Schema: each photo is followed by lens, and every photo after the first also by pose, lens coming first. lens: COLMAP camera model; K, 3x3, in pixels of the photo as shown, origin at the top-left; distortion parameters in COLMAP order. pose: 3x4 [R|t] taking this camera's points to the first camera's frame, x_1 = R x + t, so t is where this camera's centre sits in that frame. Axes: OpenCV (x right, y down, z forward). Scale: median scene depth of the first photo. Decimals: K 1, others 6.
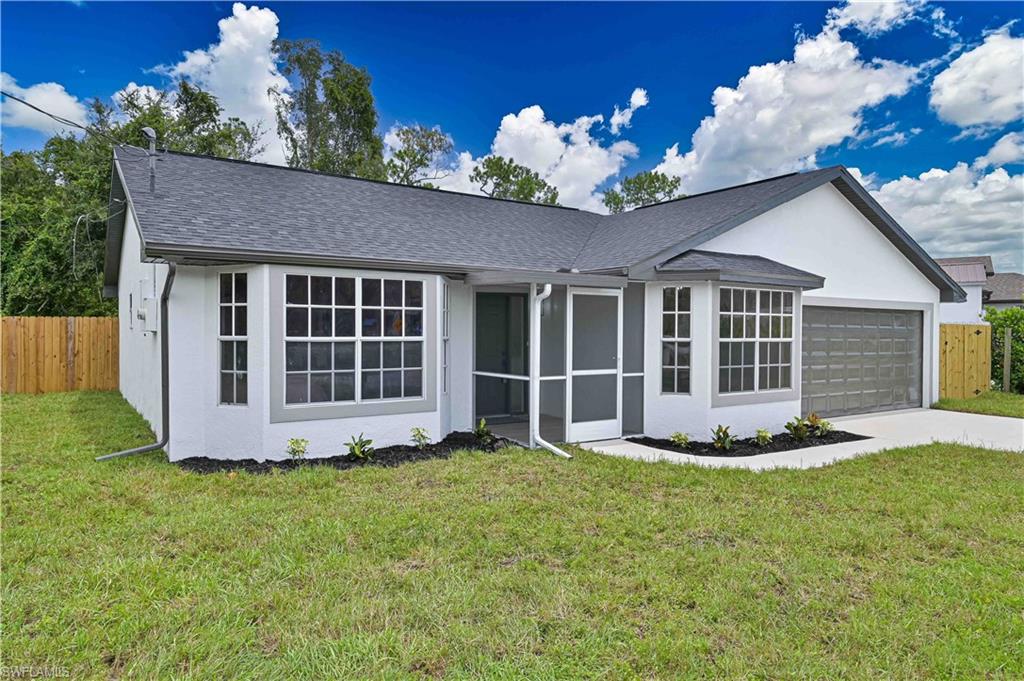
lens RADIAL K [[650.4, 0, 511.8], [0, 650.4, 342.0], [0, 0, 1]] dist [0.002470, 0.001407]
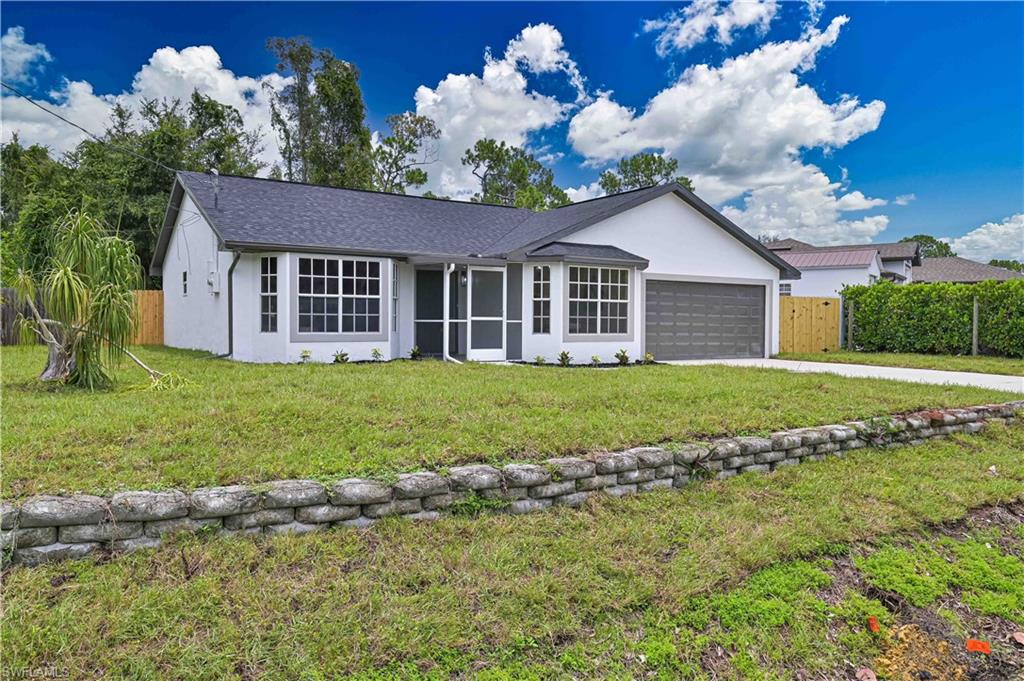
lens RADIAL K [[721.1, 0, 512.1], [0, 721.1, 337.0], [0, 0, 1]] dist [-0.002020, -0.003619]
pose [[0.999936, 0.001473, -0.011217, 0.193477], [-0.001425, 0.999990, 0.004242, 0.077917], [0.011223, -0.004226, 0.999928, -0.726890]]
